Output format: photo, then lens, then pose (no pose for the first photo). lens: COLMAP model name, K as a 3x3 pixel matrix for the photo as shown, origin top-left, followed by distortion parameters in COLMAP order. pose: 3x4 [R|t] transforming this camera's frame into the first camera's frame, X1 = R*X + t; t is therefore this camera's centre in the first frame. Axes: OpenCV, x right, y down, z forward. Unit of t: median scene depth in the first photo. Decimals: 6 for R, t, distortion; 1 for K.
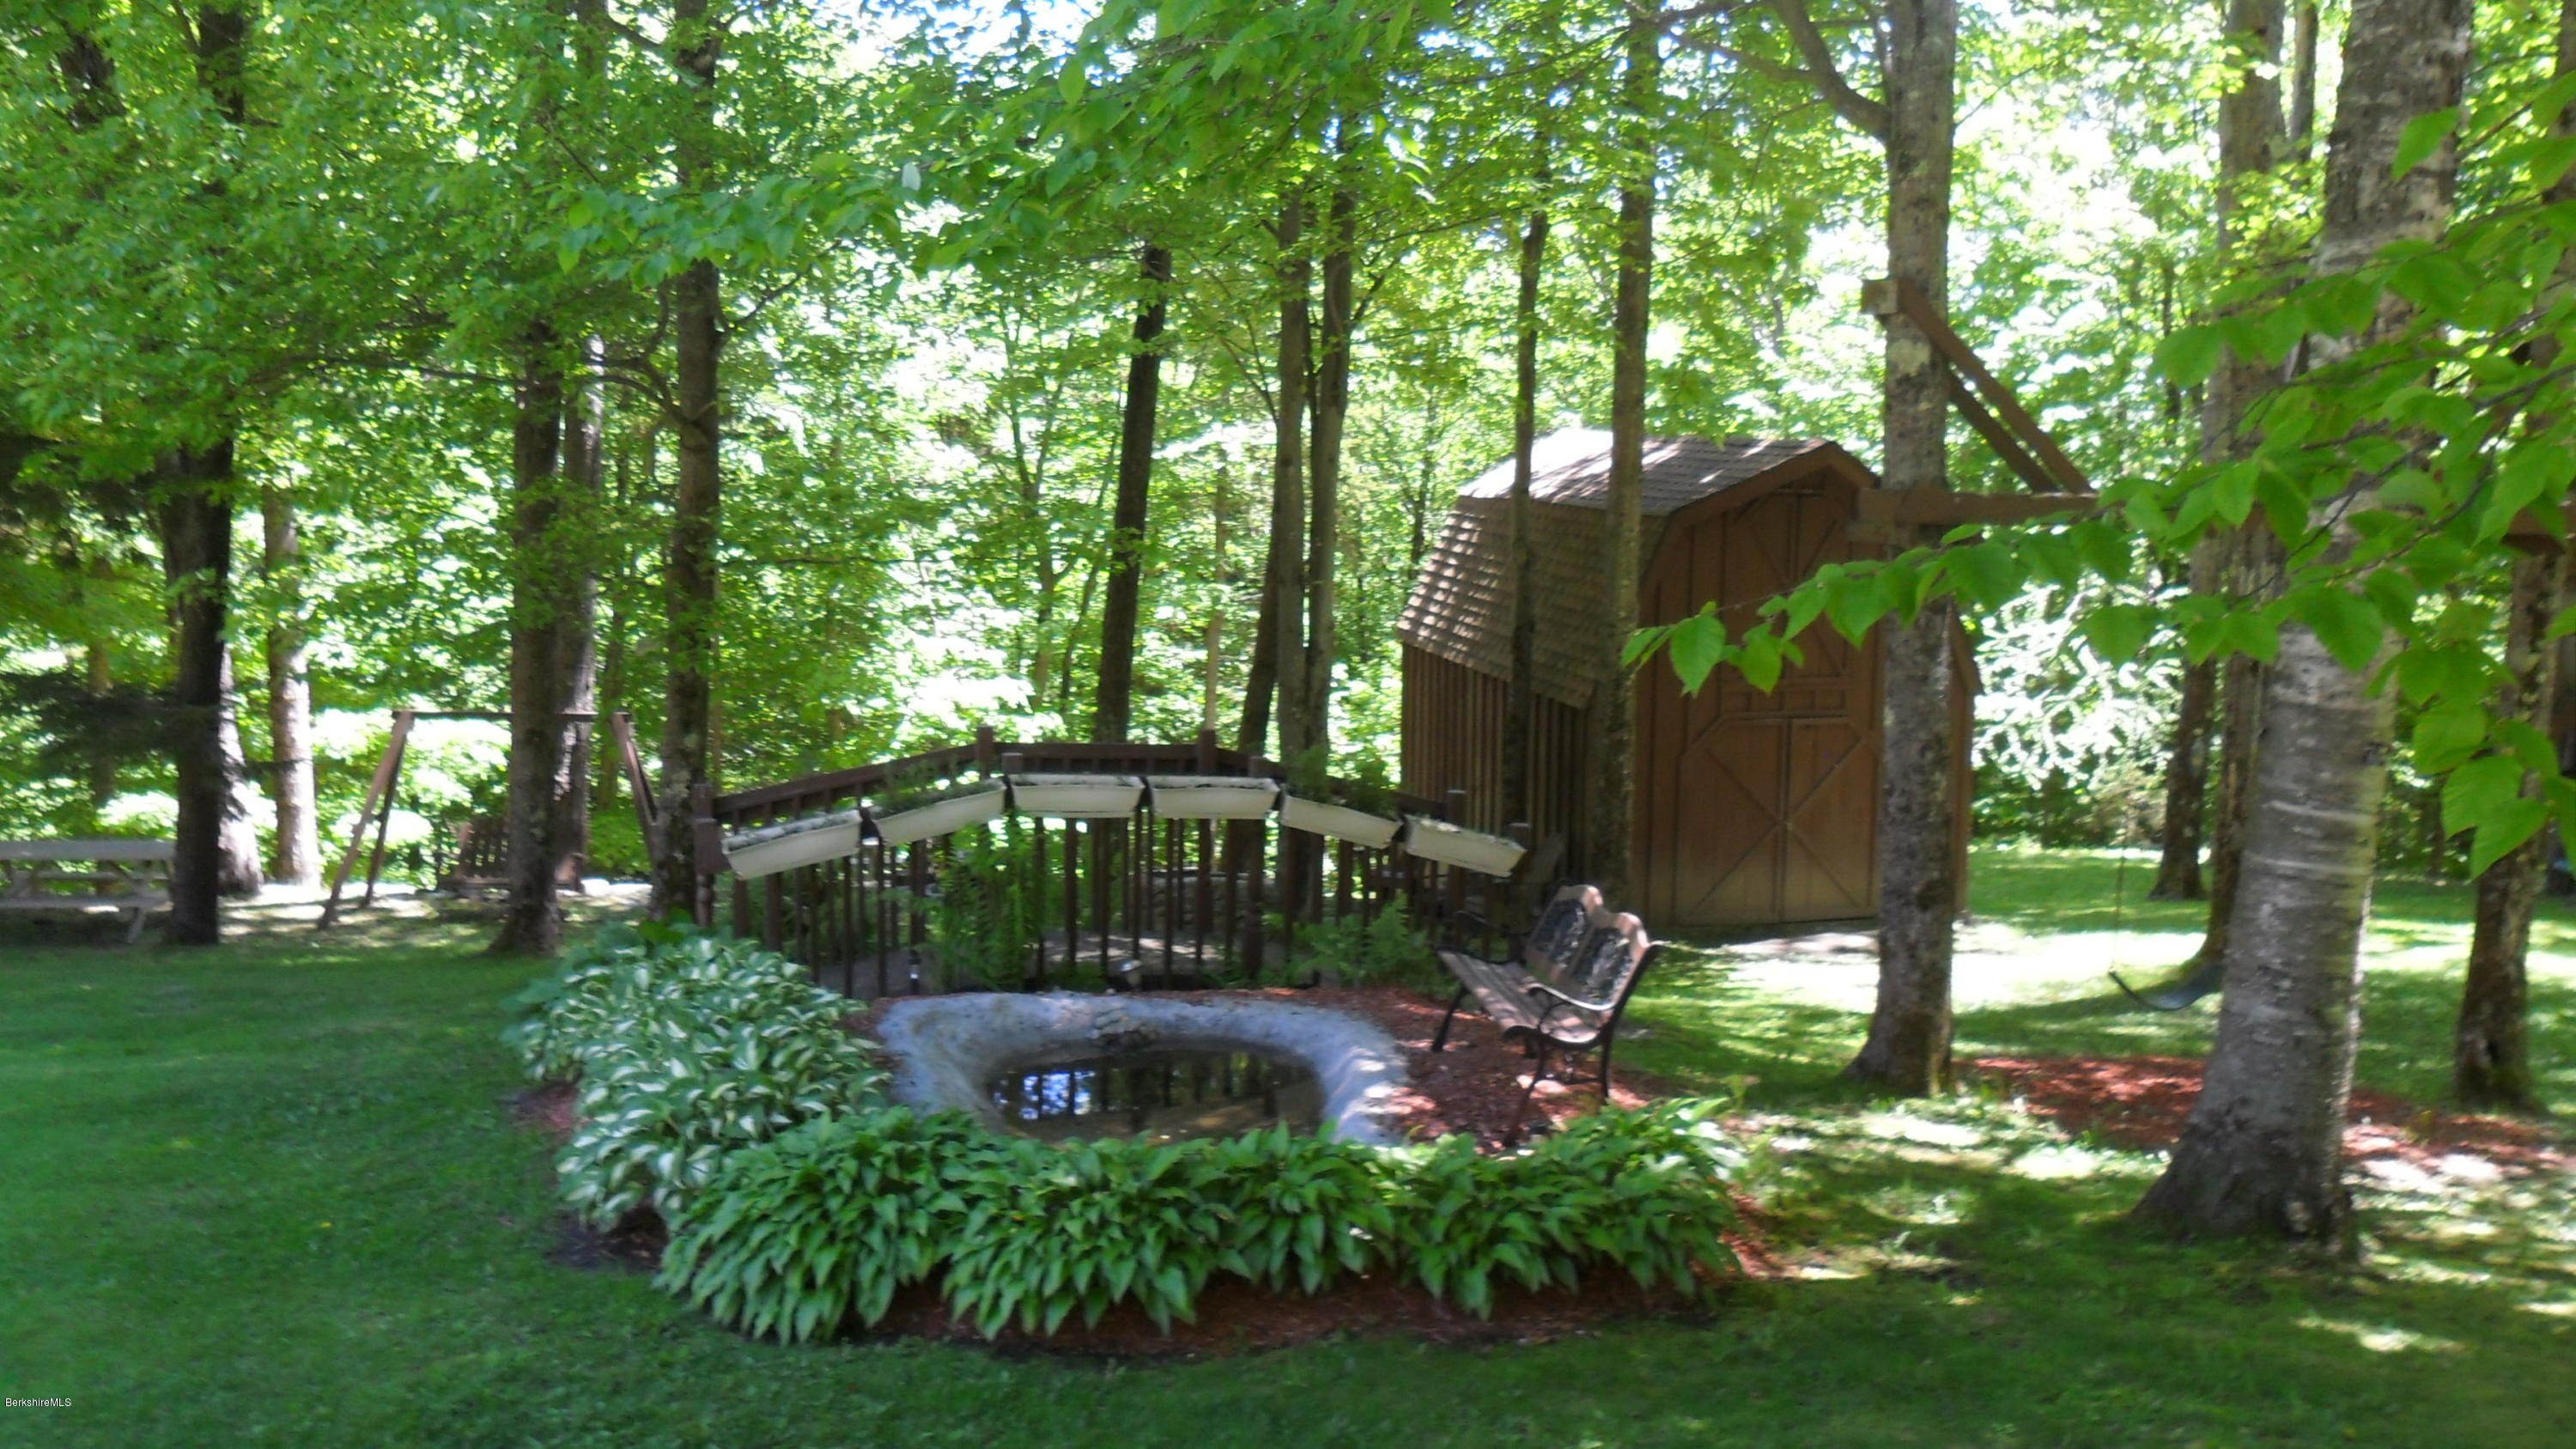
lens RADIAL K [[2056.5, 0, 1288.0], [0, 2056.5, 724.5], [0, 0, 1]] dist [-0.033176, 0.007247]
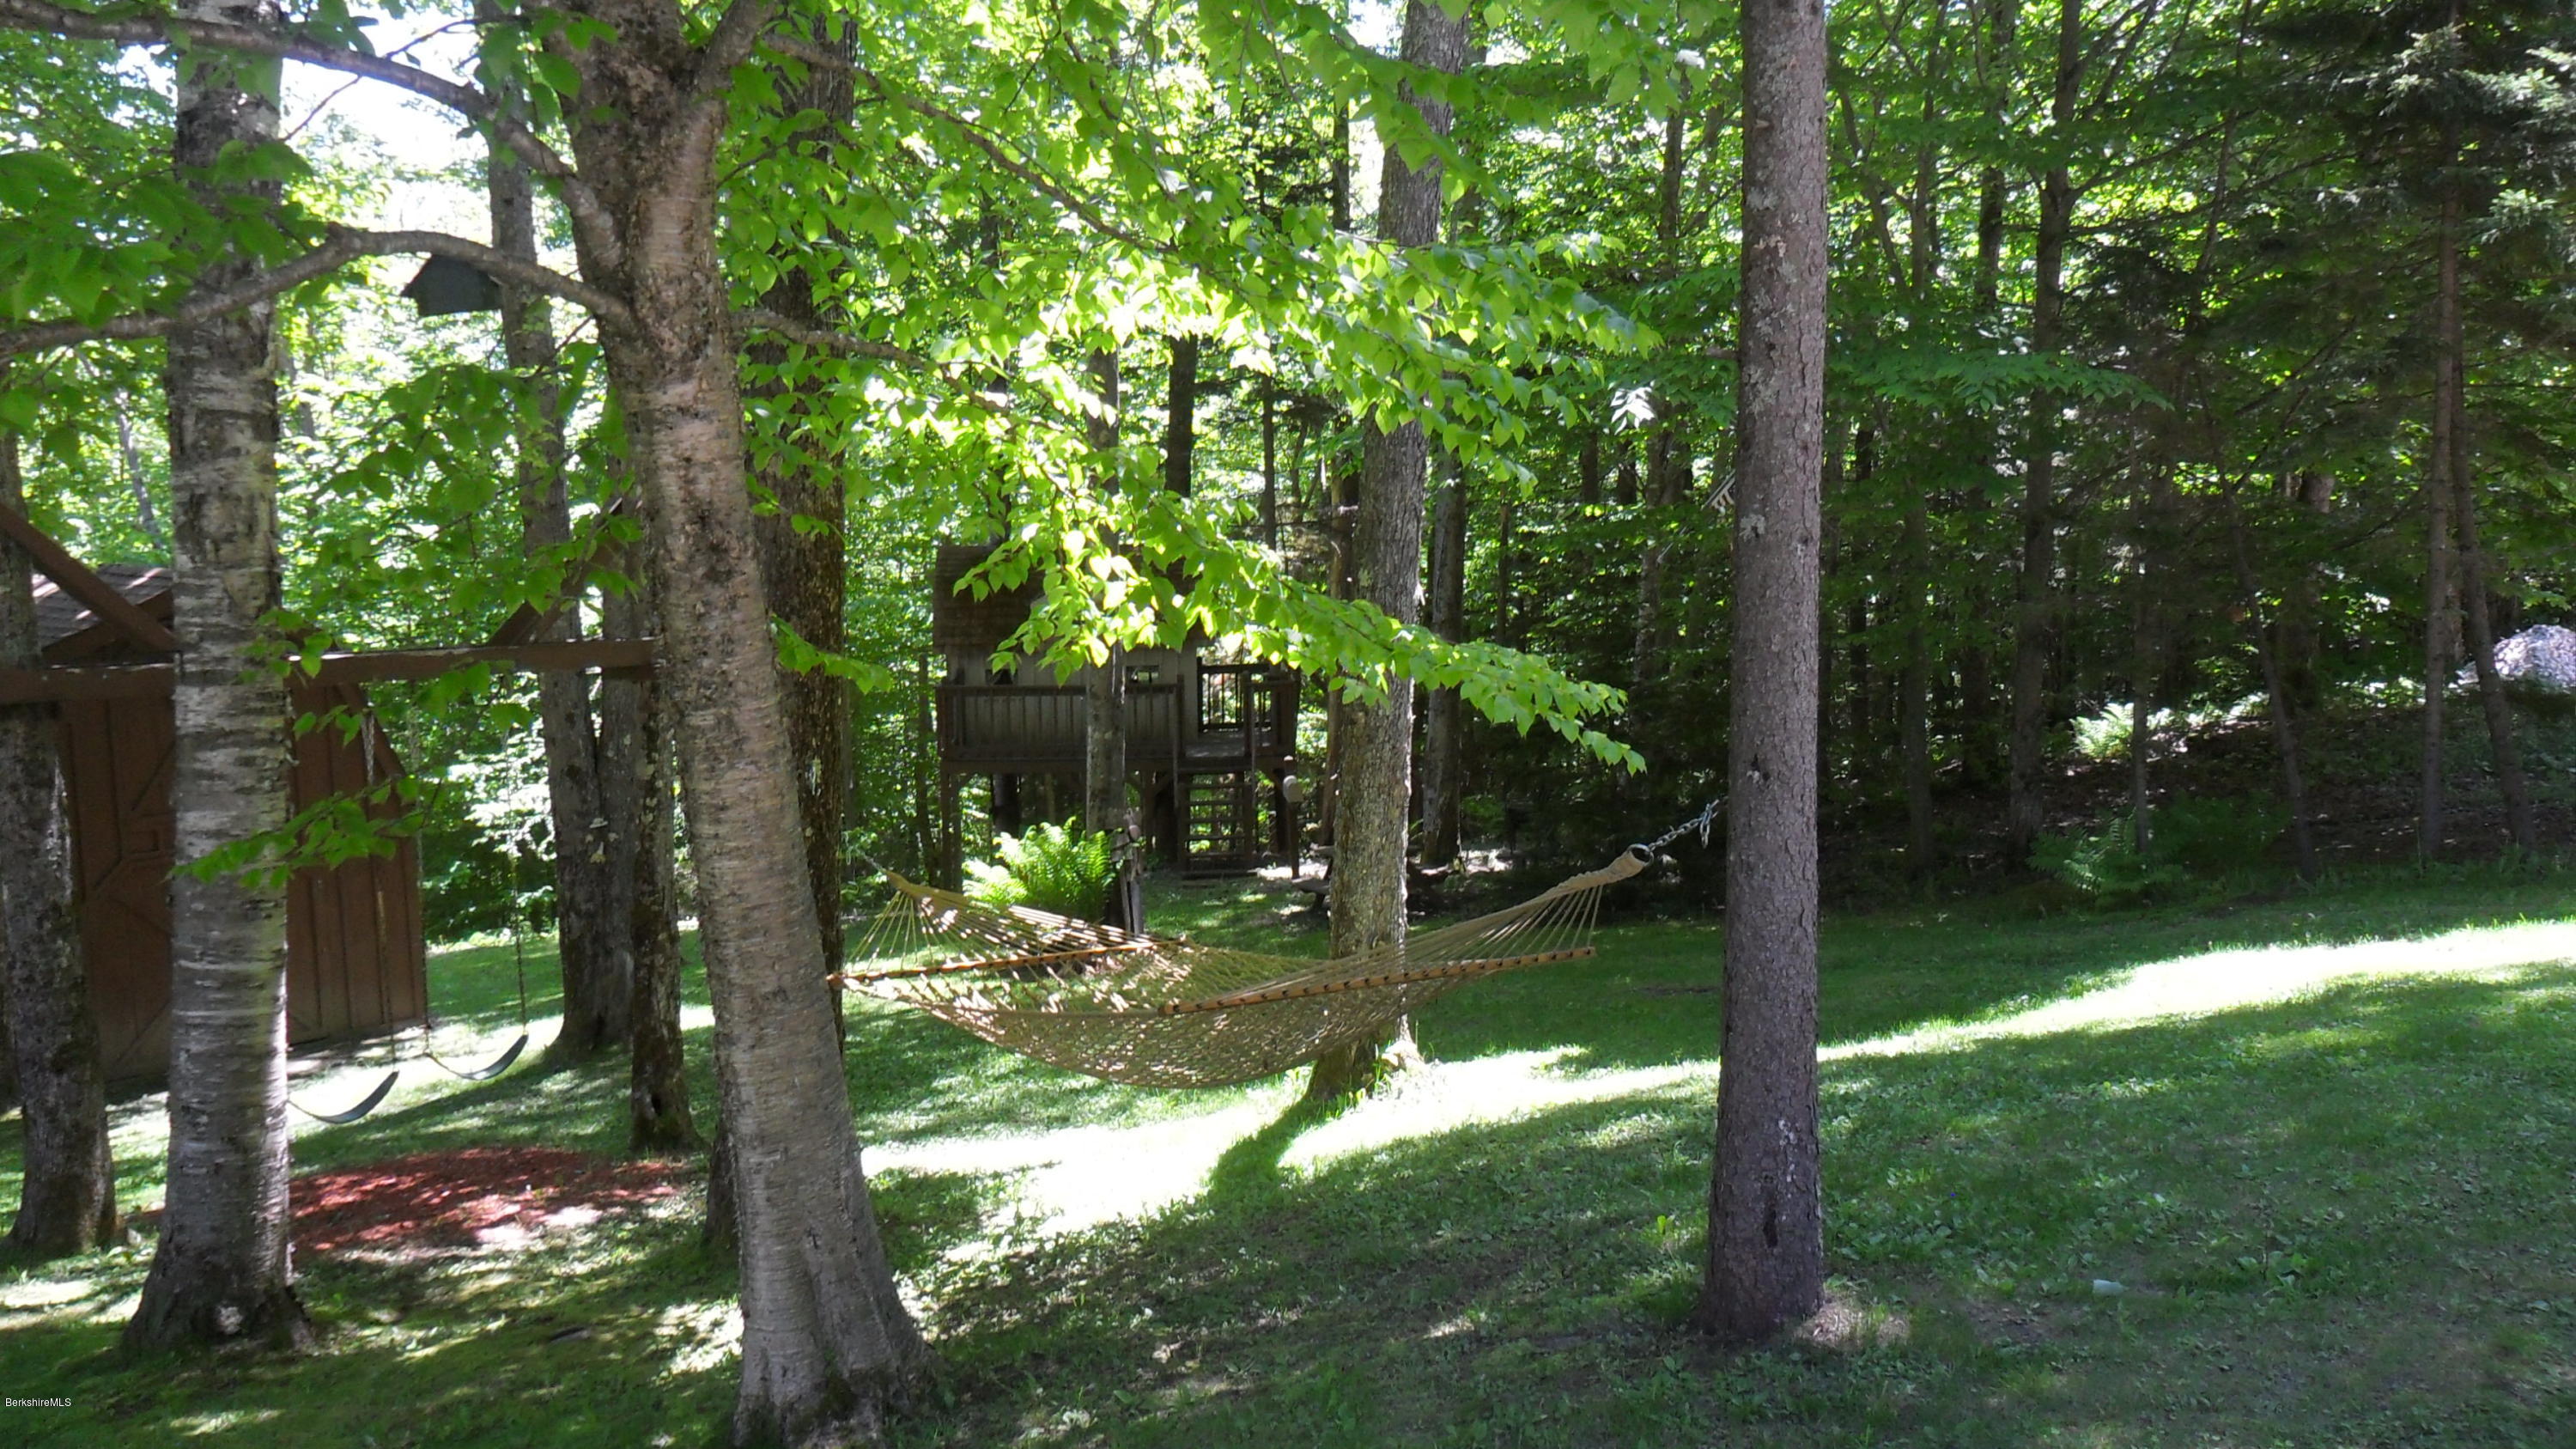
lens RADIAL K [[2056.5, 0, 1288.0], [0, 2056.5, 724.5], [0, 0, 1]] dist [-0.033176, 0.007247]
pose [[0.810497, -0.084560, 0.579607, 0.252457], [0.103940, 0.994583, -0.000244, -0.021471], [-0.576447, 0.060443, 0.814896, -0.214106]]
